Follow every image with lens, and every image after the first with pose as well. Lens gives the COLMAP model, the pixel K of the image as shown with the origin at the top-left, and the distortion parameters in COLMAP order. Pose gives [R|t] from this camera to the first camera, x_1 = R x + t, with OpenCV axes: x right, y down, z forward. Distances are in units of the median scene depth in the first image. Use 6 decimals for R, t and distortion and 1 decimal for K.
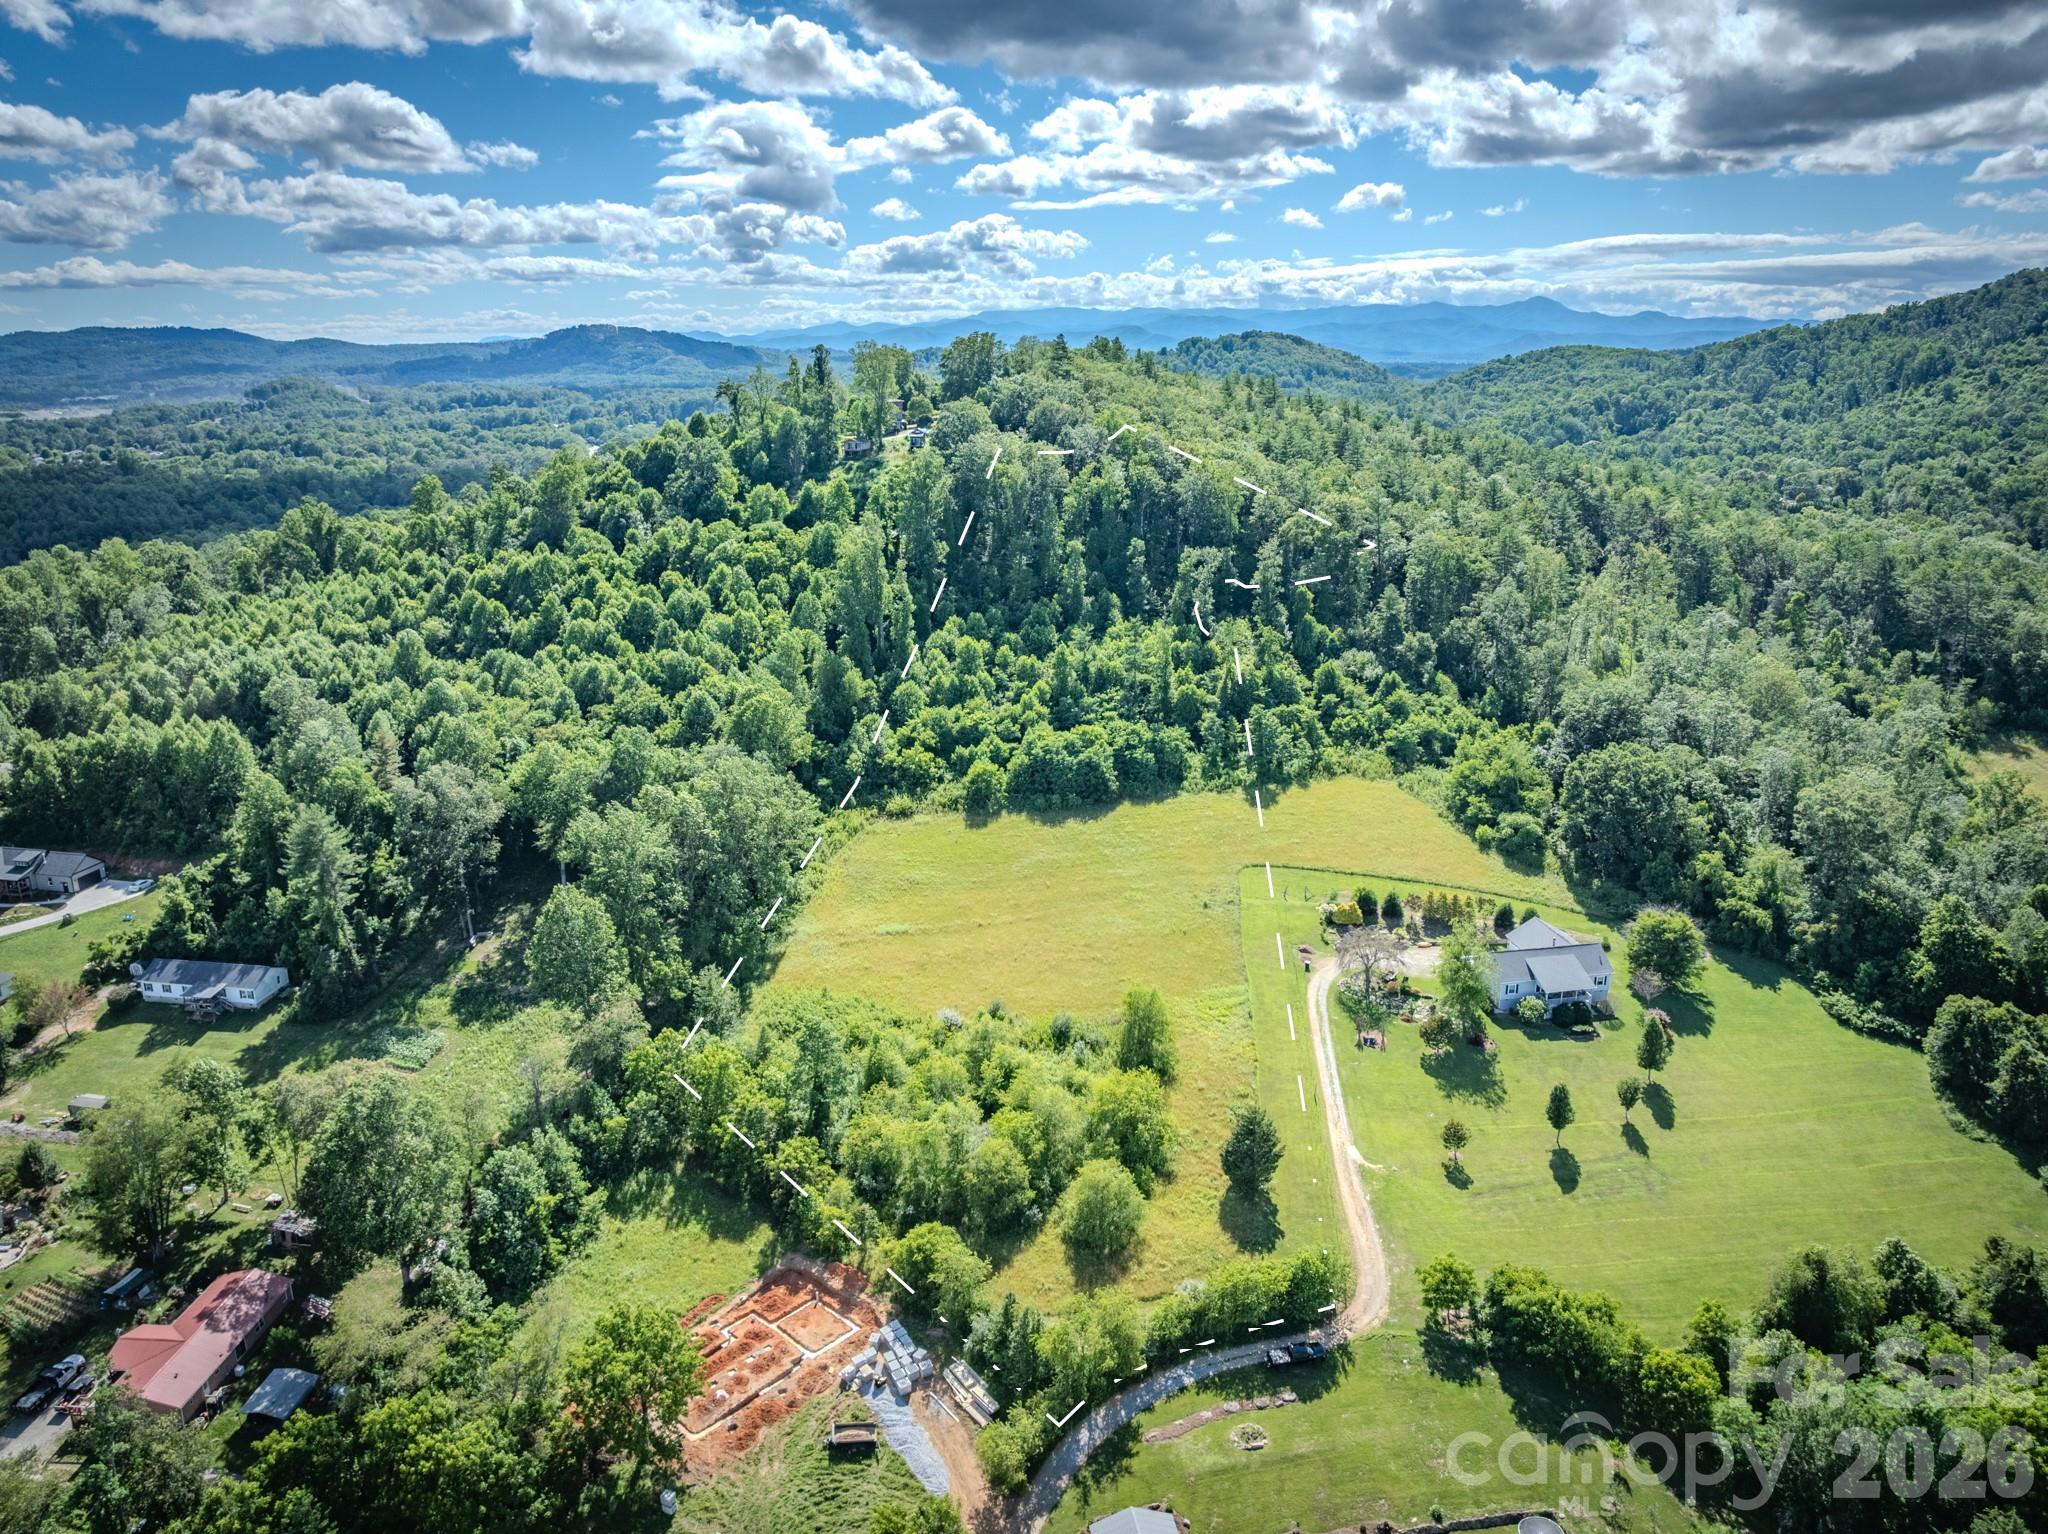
lens RADIAL K [[1432.0, 0, 1024.0], [0, 1432.0, 767.0], [0, 0, 1]] dist [-0.081193, 0.057067]
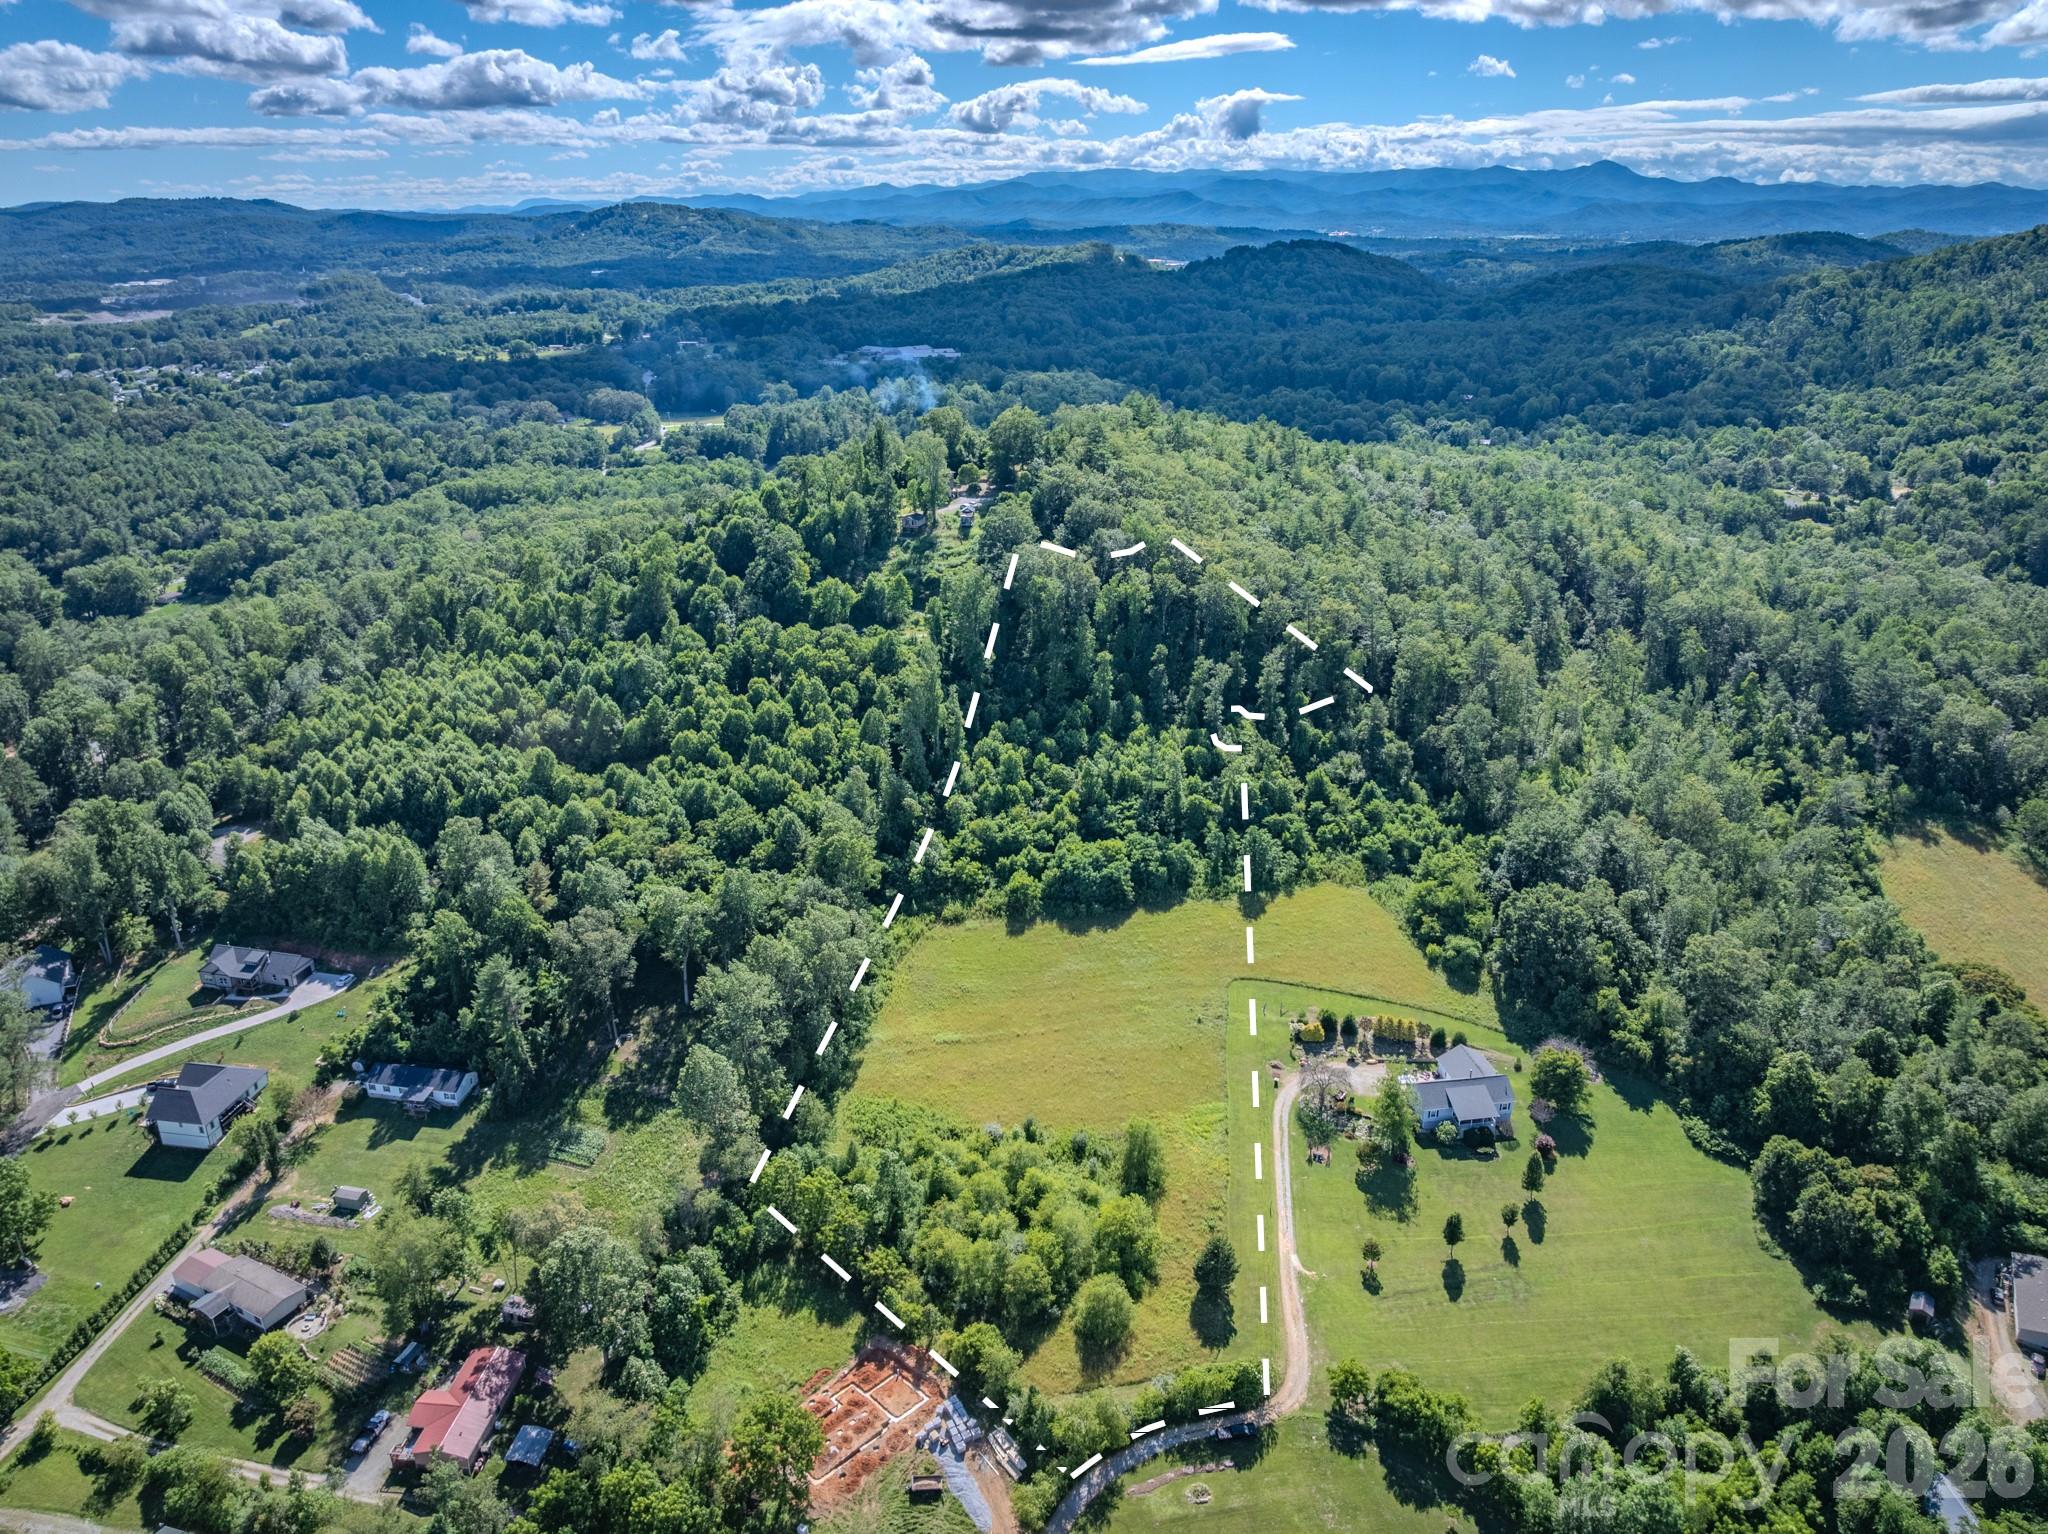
lens RADIAL K [[1405.4, 0, 1024.0], [0, 1405.4, 767.0], [0, 0, 1]] dist [-0.080500, 0.056052]
pose [[0.999533, 0.012520, -0.027864, 0.005968], [-0.010688, 0.997832, 0.064933, -0.207681], [0.028617, -0.064605, 0.997501, -0.214245]]
